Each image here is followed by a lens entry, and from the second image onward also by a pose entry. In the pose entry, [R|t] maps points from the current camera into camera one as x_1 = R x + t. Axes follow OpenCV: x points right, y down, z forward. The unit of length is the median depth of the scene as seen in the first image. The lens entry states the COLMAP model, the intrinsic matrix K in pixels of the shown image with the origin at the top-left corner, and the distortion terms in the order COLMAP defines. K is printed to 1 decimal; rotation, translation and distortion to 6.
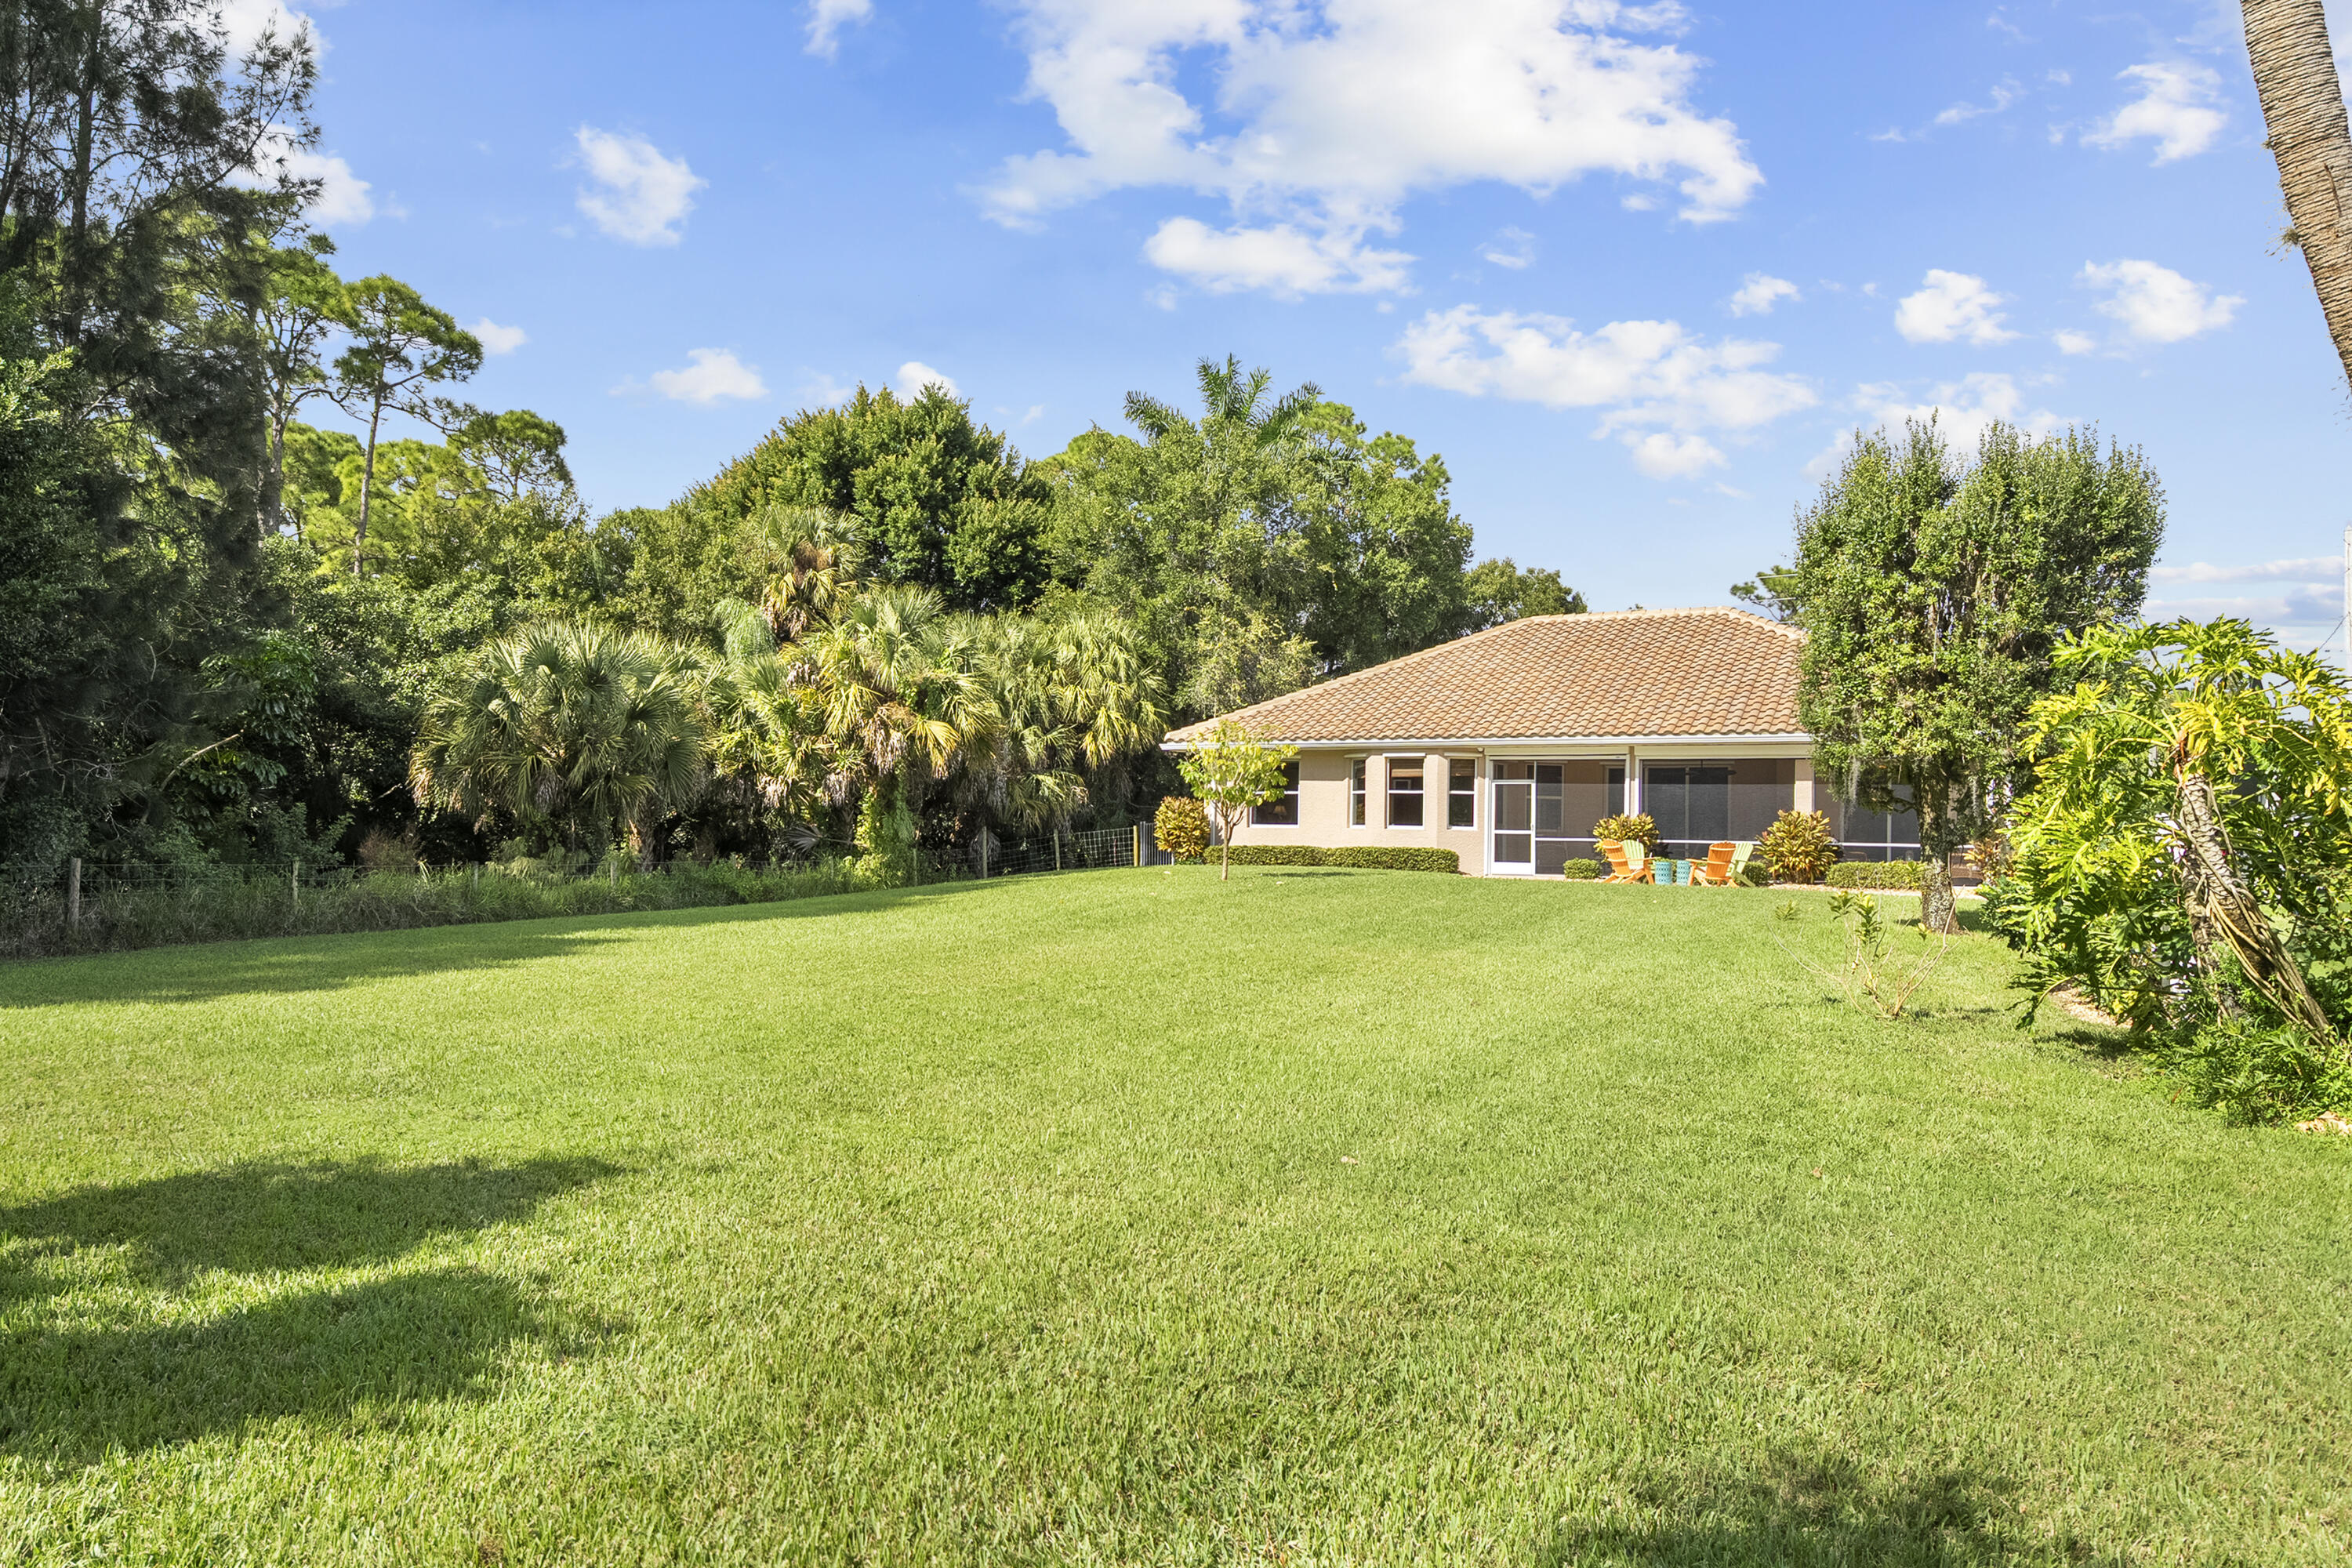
lens RADIAL K [[1528.4, 0, 1165.0], [0, 1528.4, 768.4], [0, 0, 1]] dist [-0.000101, 0.000146]
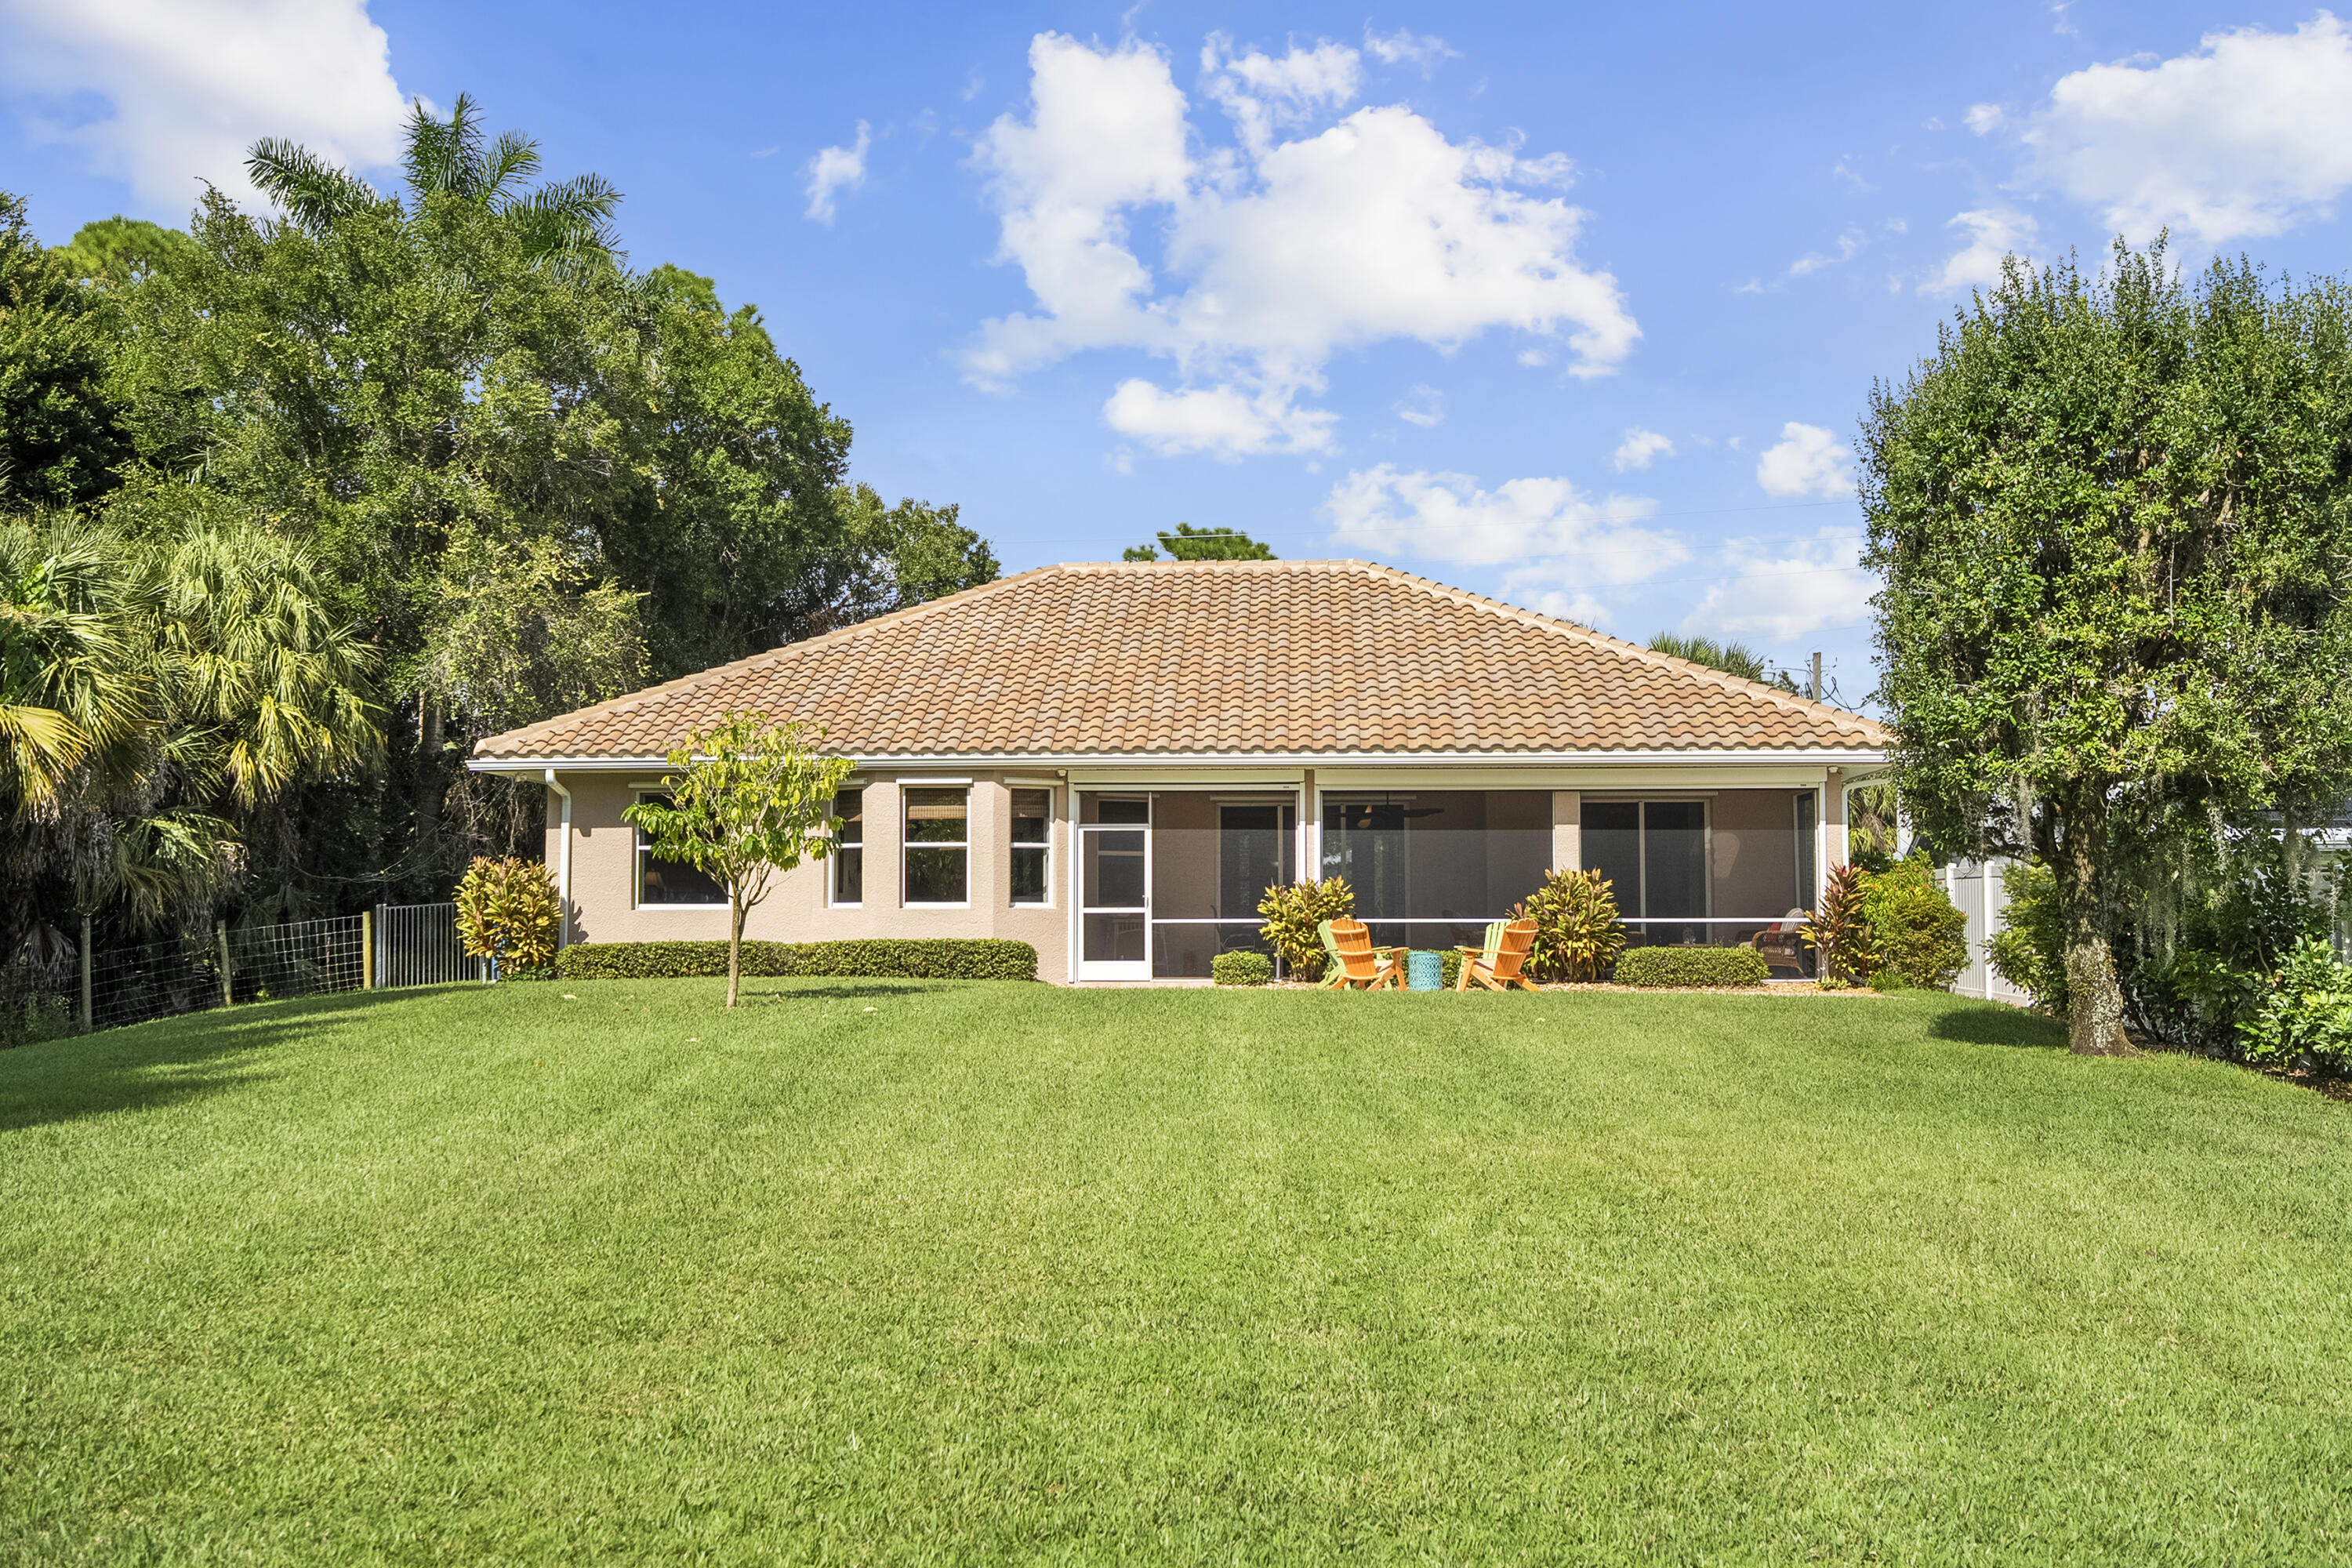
lens RADIAL K [[2258.4, 0, 1161.7], [0, 2258.4, 786.9], [0, 0, 1]] dist [-0.025101, 0.000000]
pose [[0.897275, 0.007227, 0.441413, -0.144788], [-0.000952, 0.999895, -0.014435, 0.005547], [-0.441471, 0.012532, 0.897188, 0.183442]]
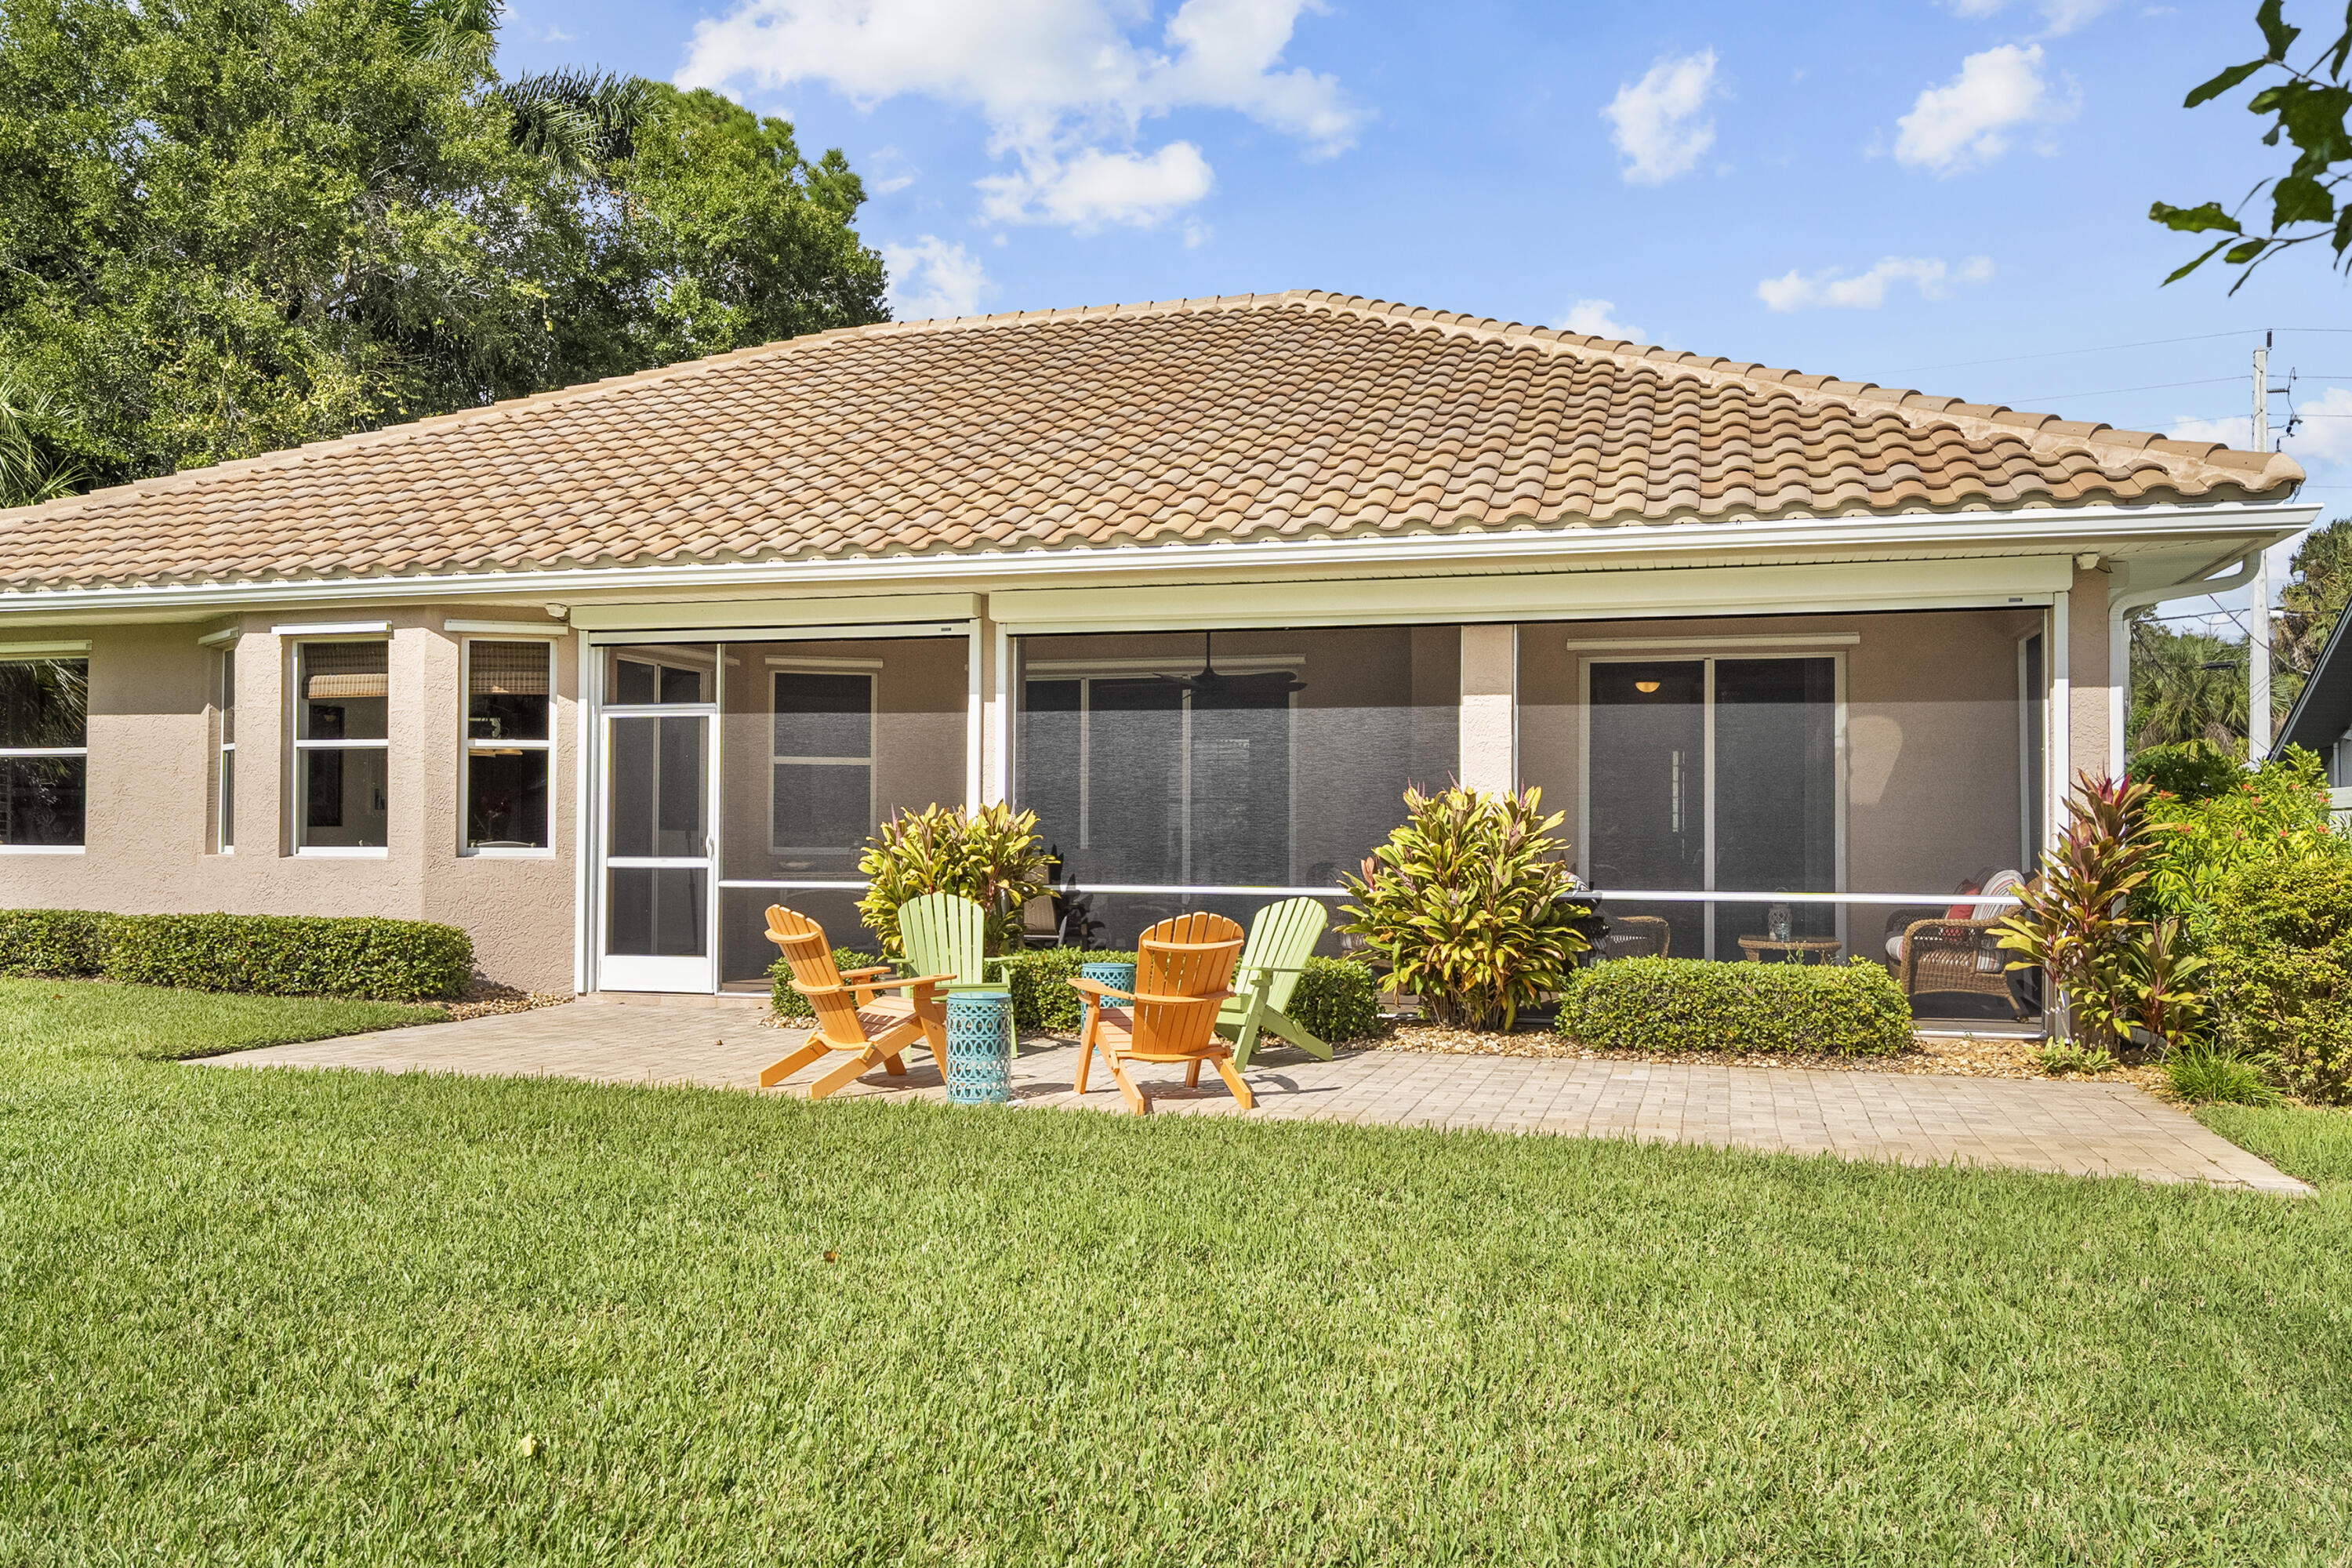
lens RADIAL K [[1850.4, 0, 1181.4], [0, 1850.4, 790.0], [0, 0, 1]] dist [0.009234, 0.004634]
pose [[0.970626, -0.008991, 0.240425, 0.233155], [0.003738, 0.999745, 0.022292, 0.016877], [-0.240564, -0.020739, 0.970412, 0.566764]]
